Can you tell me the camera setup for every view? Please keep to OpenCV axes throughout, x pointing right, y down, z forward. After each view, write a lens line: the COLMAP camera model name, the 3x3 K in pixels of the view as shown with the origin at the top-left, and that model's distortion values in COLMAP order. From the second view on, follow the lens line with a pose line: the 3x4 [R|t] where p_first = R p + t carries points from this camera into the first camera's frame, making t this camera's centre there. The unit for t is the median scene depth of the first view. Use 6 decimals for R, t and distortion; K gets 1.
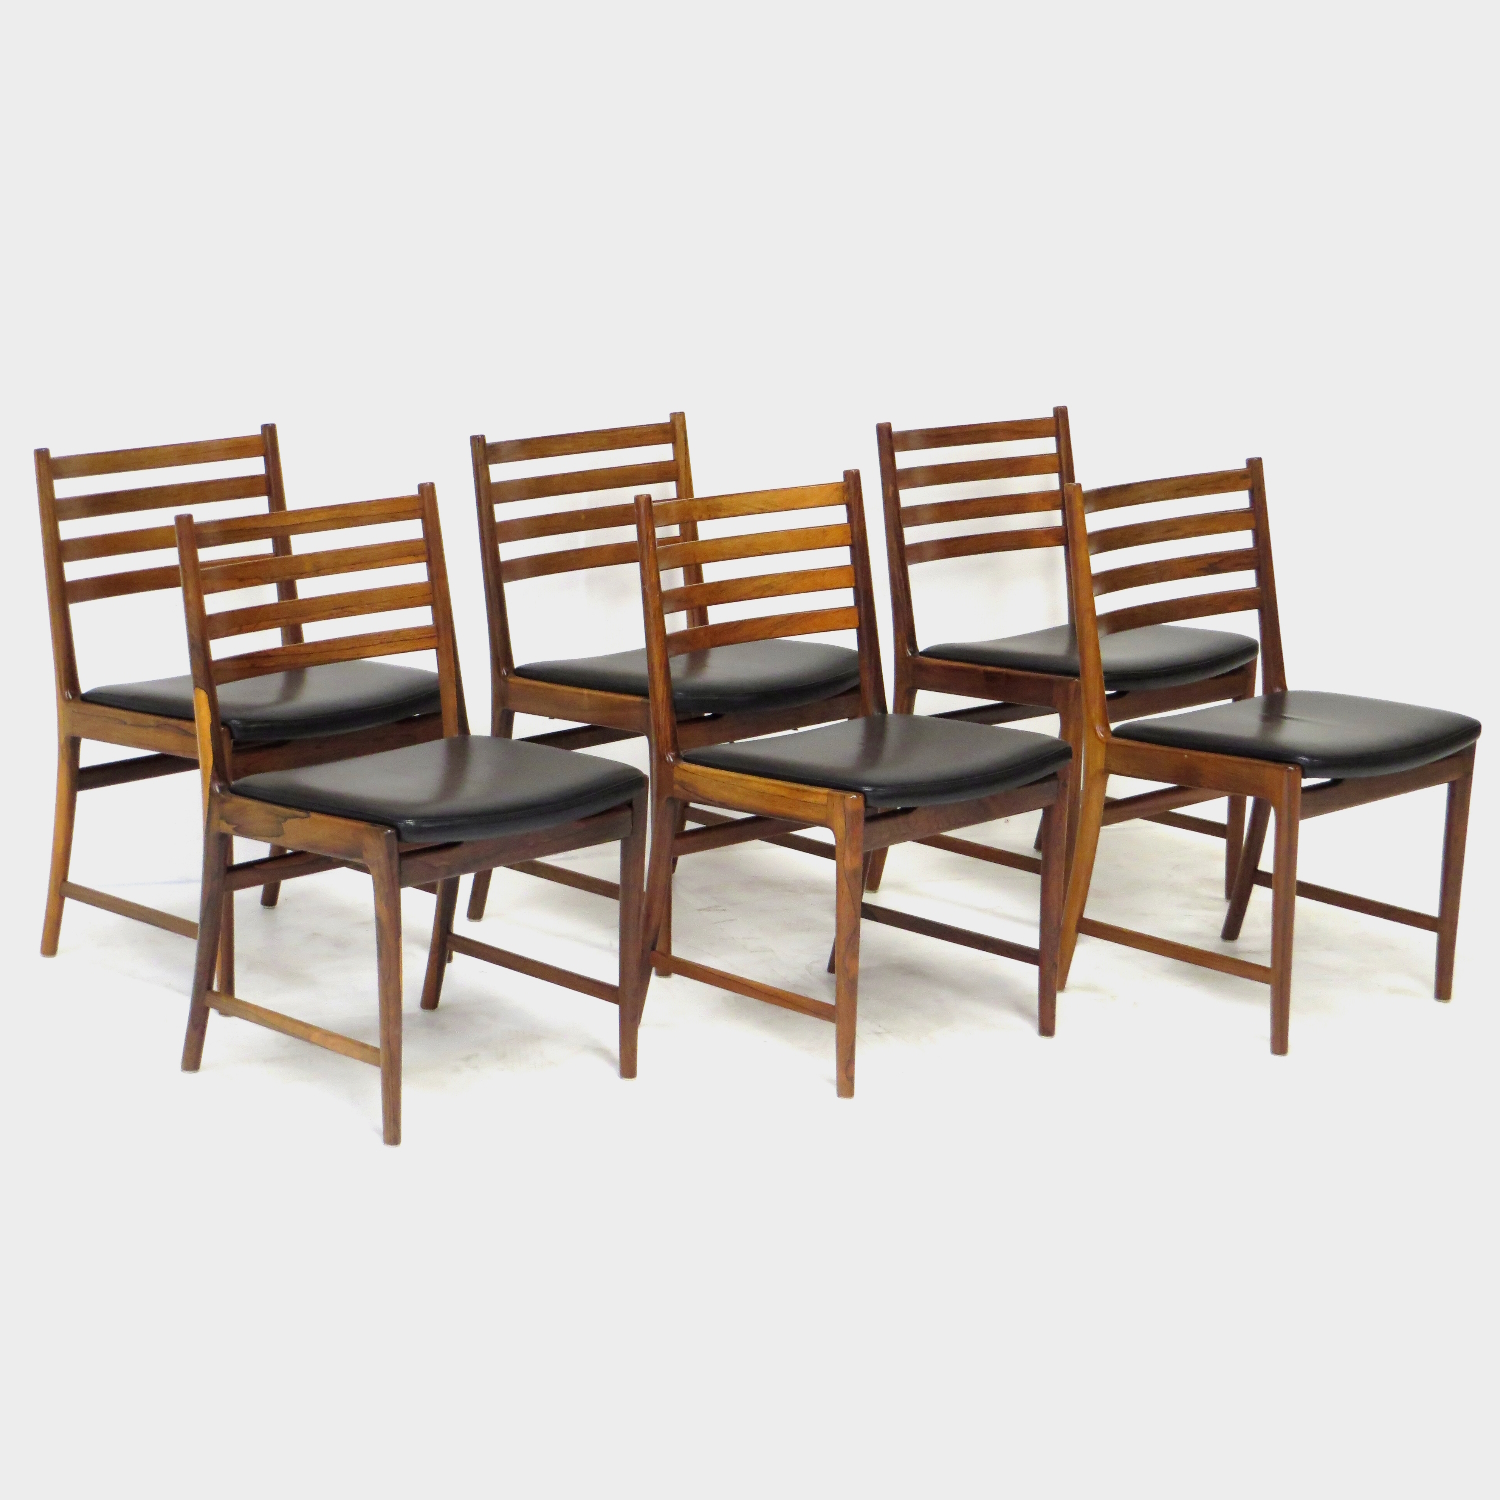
lens RADIAL K [[3856.4, 0, 804.7], [0, 3856.4, 724.2], [0, 0, 1]] dist [-0.172736, 0.000000]
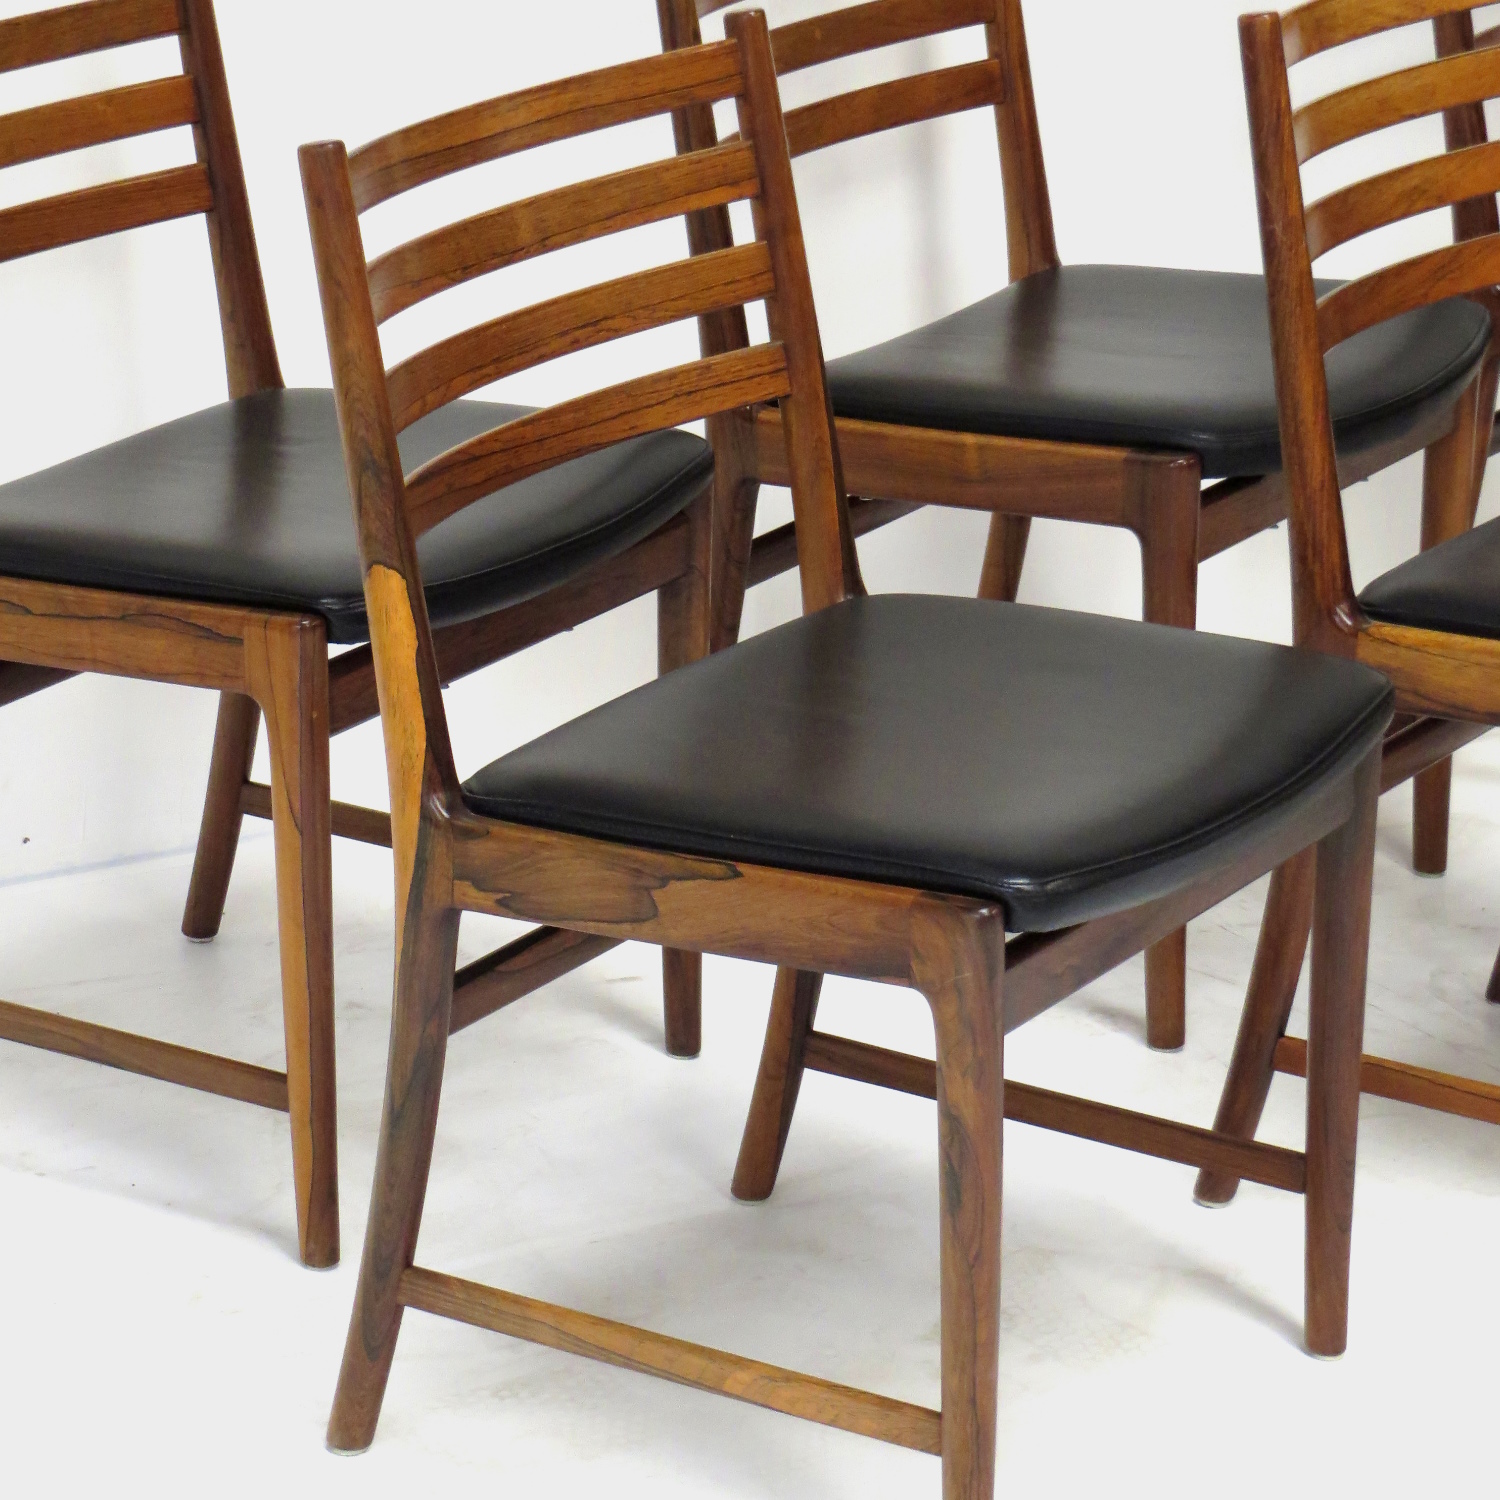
lens RADIAL K [[5627.9, 0, 746.3], [0, 5627.9, 748.4], [0, 0, 1]] dist [-0.064255, 0.000000]
pose [[0.981462, -0.078632, 0.174786, -0.205448], [0.058222, 0.991188, 0.118978, -0.053750], [-0.182601, -0.106596, 0.977392, 0.367784]]
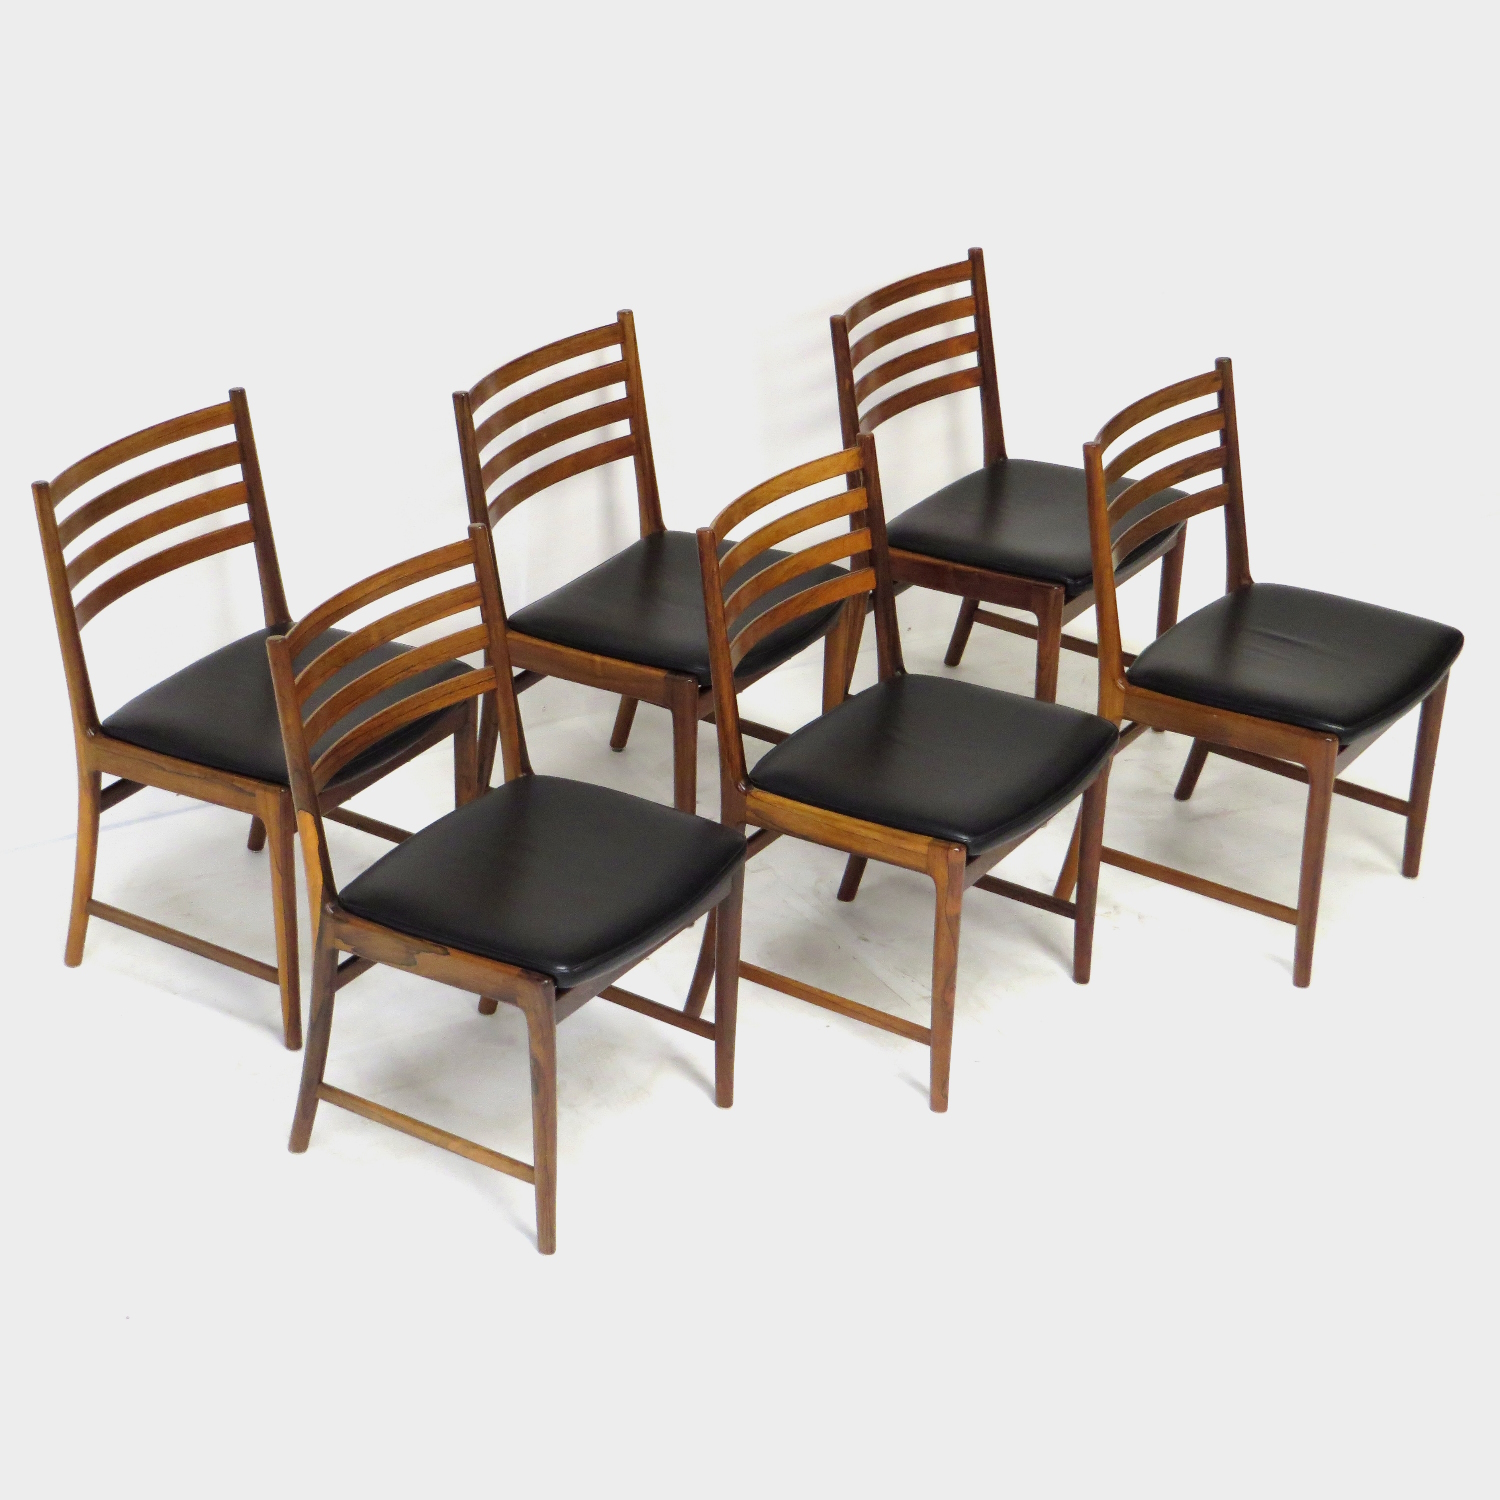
lens RADIAL K [[3497.2, 0, 763.3], [0, 3497.2, 741.3], [0, 0, 1]] dist [-0.227814, 0.000000]
pose [[0.981529, -0.082816, 0.172462, -0.176198], [0.033722, 0.962230, 0.270142, -0.235086], [-0.188320, -0.259336, 0.947249, 0.139717]]
